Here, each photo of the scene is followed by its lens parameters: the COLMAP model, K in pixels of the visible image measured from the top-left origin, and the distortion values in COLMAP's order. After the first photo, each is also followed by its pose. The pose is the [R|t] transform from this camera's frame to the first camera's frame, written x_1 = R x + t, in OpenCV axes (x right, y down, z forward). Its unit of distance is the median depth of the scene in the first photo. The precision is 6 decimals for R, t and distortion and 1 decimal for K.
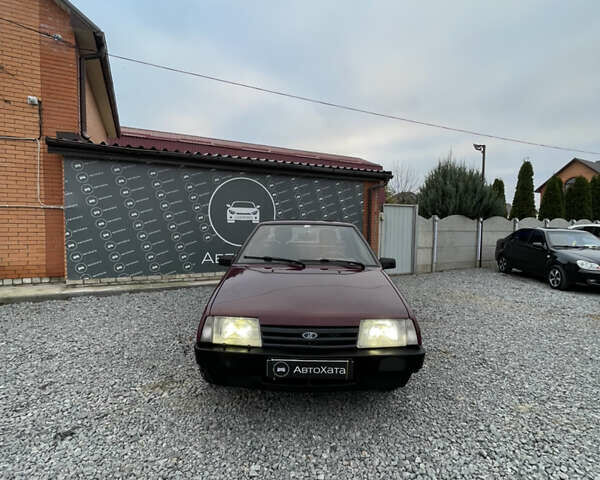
lens RADIAL K [[324.0, 0, 301.7], [0, 324.0, 242.1], [0, 0, 1]] dist [-0.004946, 0.003495]
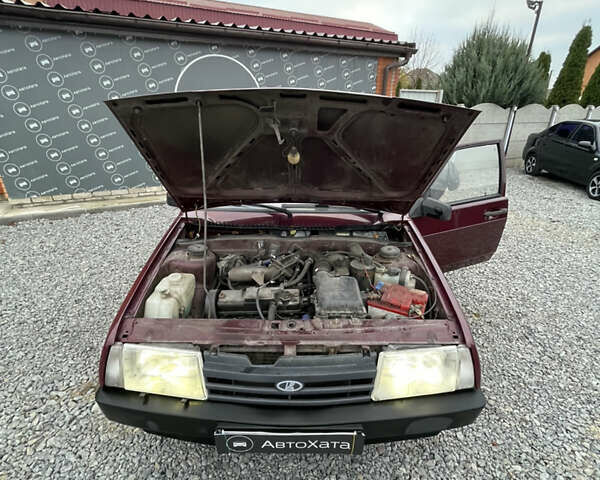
lens RADIAL K [[324.0, 0, 301.7], [0, 324.0, 242.1], [0, 0, 1]] dist [-0.004946, 0.003495]
pose [[0.999975, -0.005828, -0.004074, 0.016114], [0.006851, 0.943043, 0.332600, -0.043869], [0.001904, -0.332619, 0.943059, 0.176781]]
